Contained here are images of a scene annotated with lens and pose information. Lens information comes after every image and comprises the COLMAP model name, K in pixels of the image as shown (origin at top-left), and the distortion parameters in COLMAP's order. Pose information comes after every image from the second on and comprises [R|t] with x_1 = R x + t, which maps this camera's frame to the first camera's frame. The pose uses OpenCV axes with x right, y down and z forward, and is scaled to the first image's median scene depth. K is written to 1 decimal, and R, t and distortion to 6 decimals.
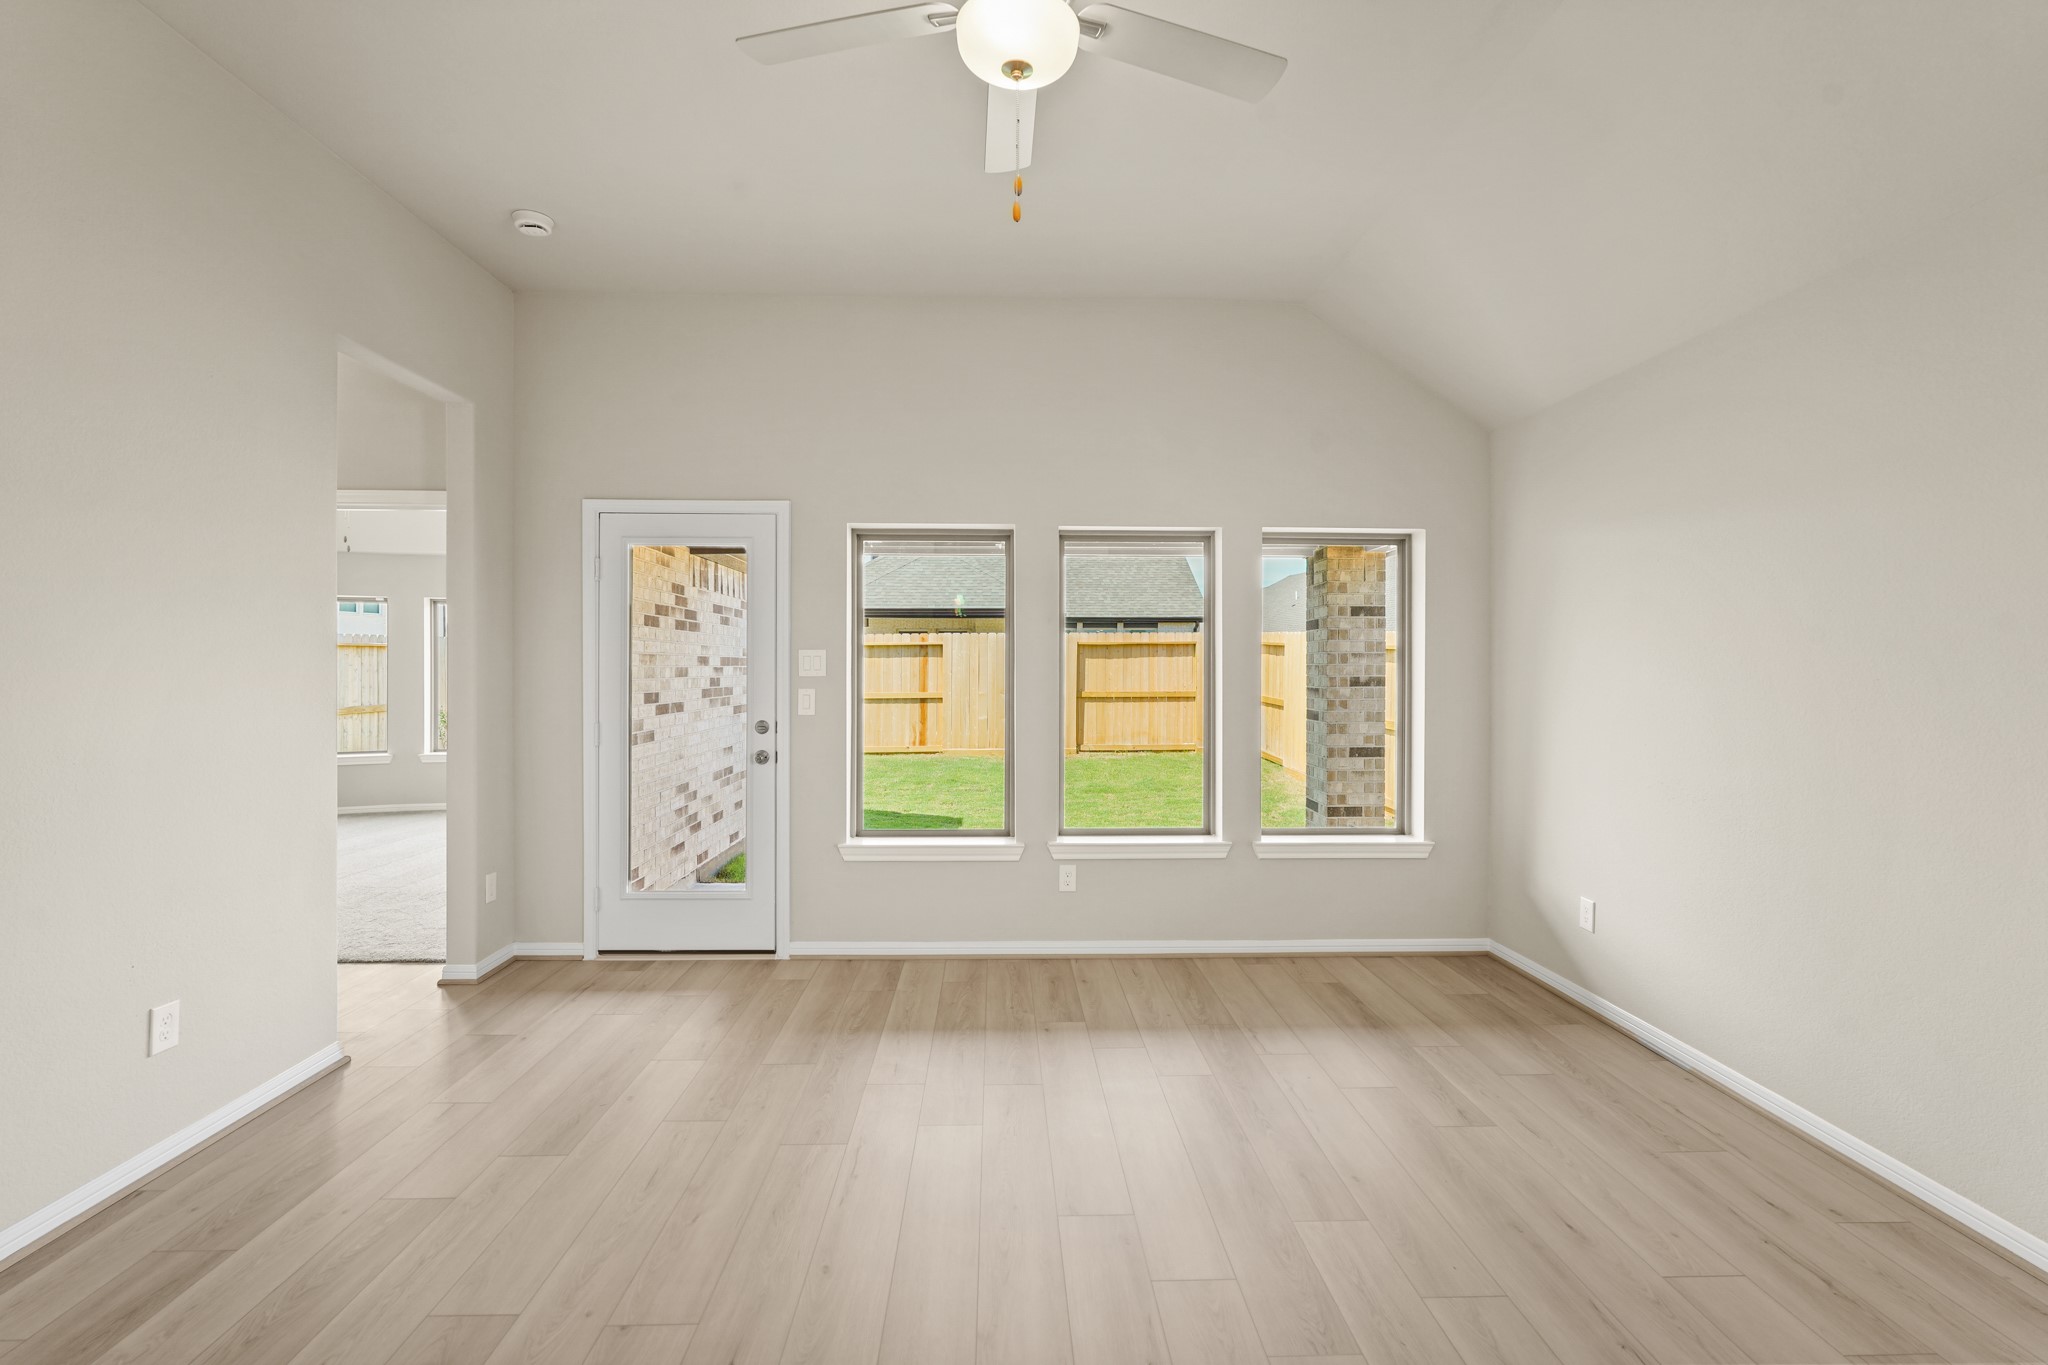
lens RADIAL K [[900.1, 0, 1028.1], [0, 900.1, 672.0], [0, 0, 1]] dist [-0.018791, 0.009719]
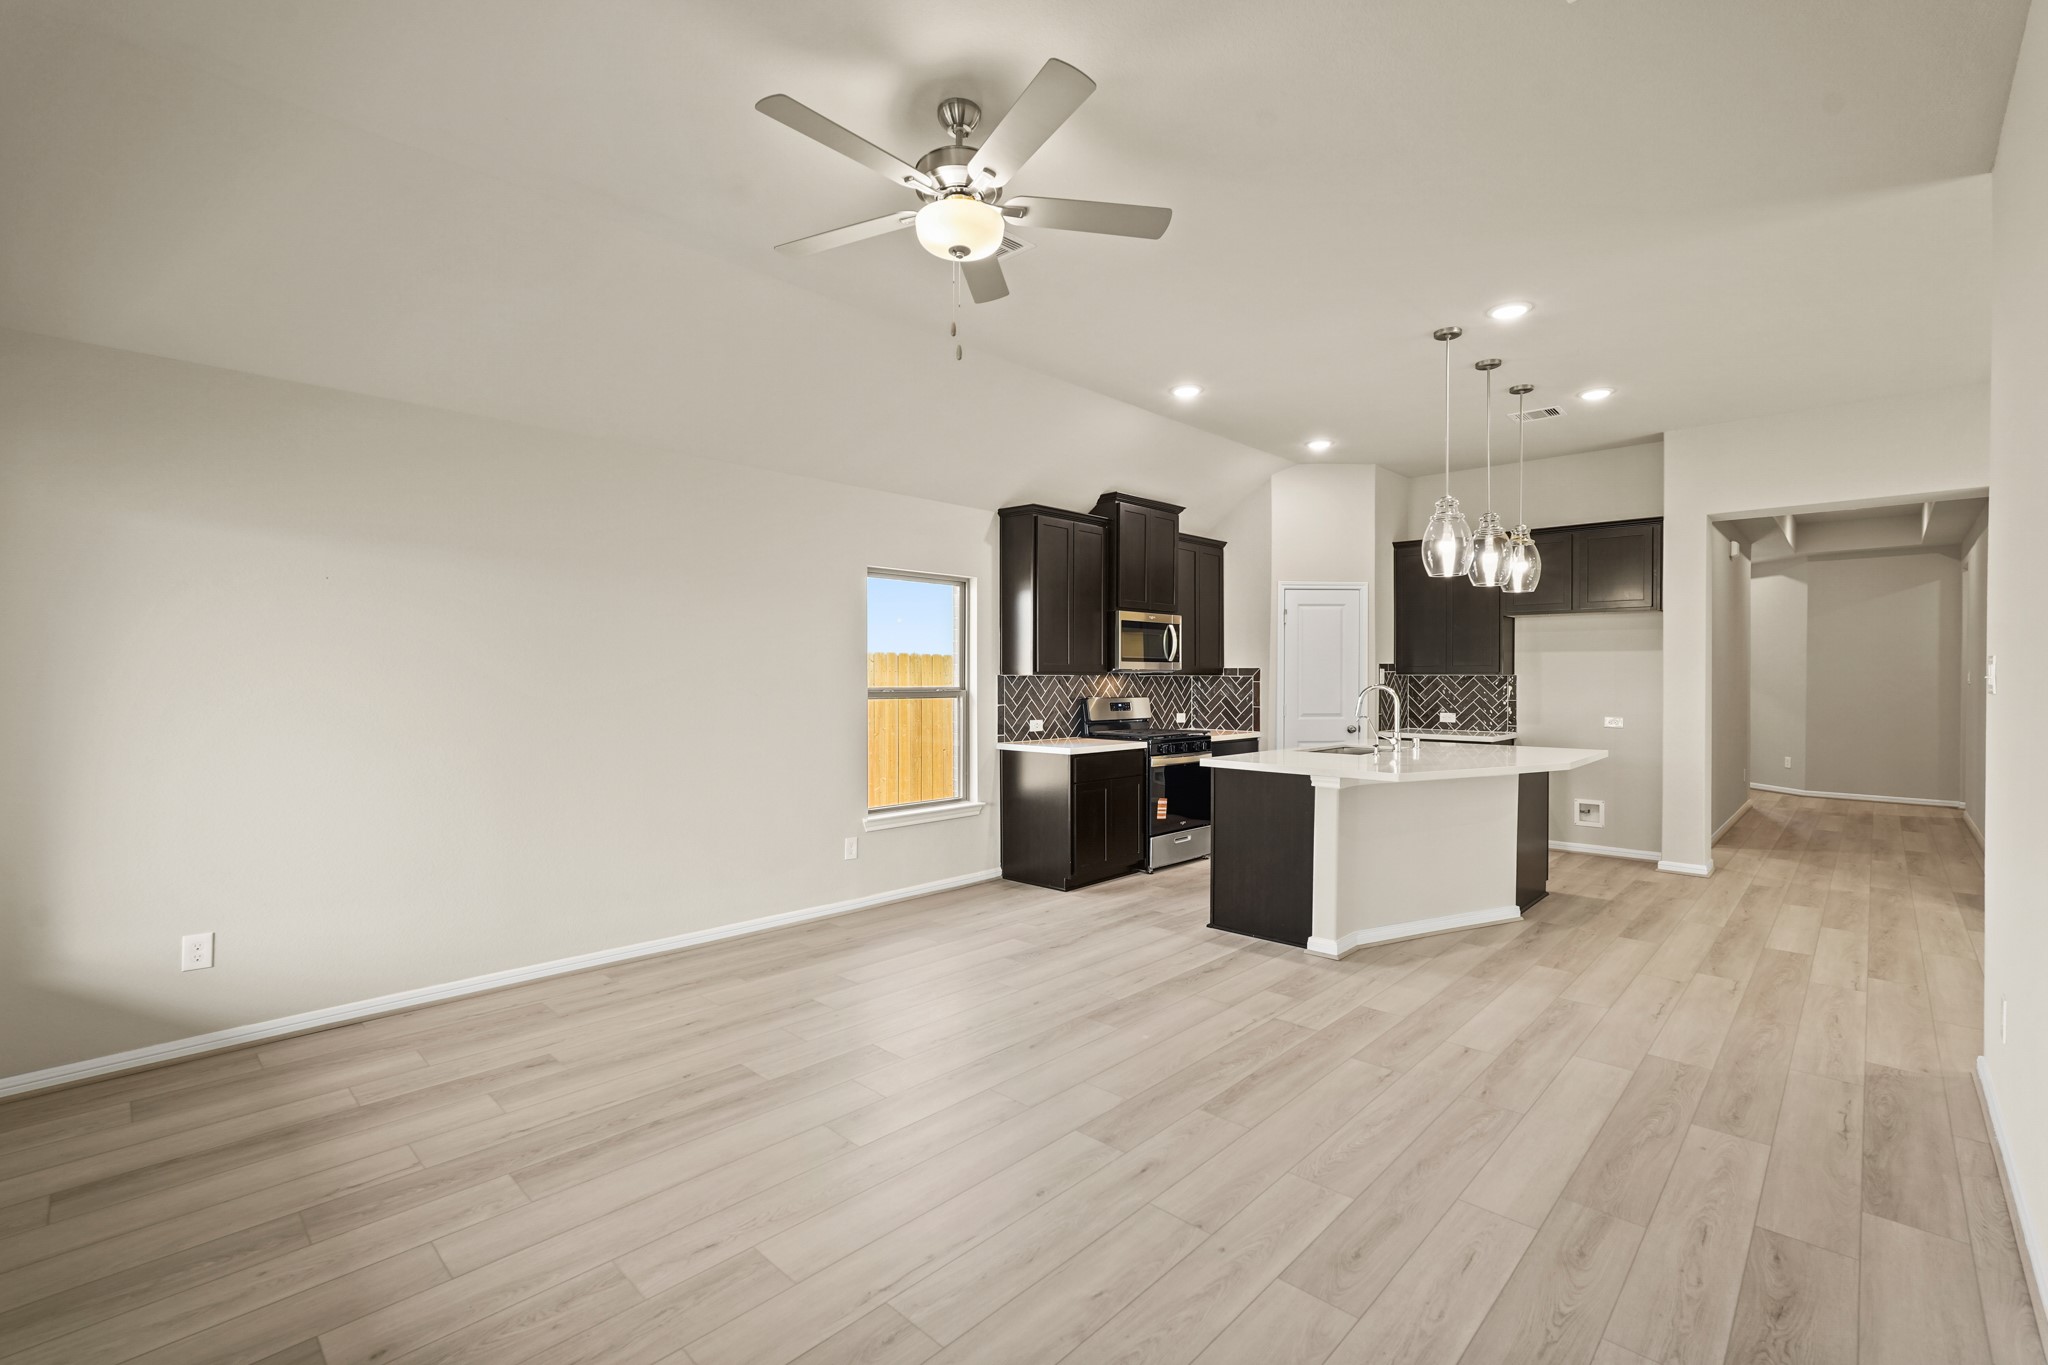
lens RADIAL K [[895.5, 0, 1016.3], [0, 895.5, 687.4], [0, 0, 1]] dist [-0.024663, 0.009021]
pose [[-0.692349, -0.009771, 0.721496, -0.490122], [0.001850, 0.999881, 0.015316, -0.004810], [-0.721560, 0.011938, -0.692249, 0.860122]]
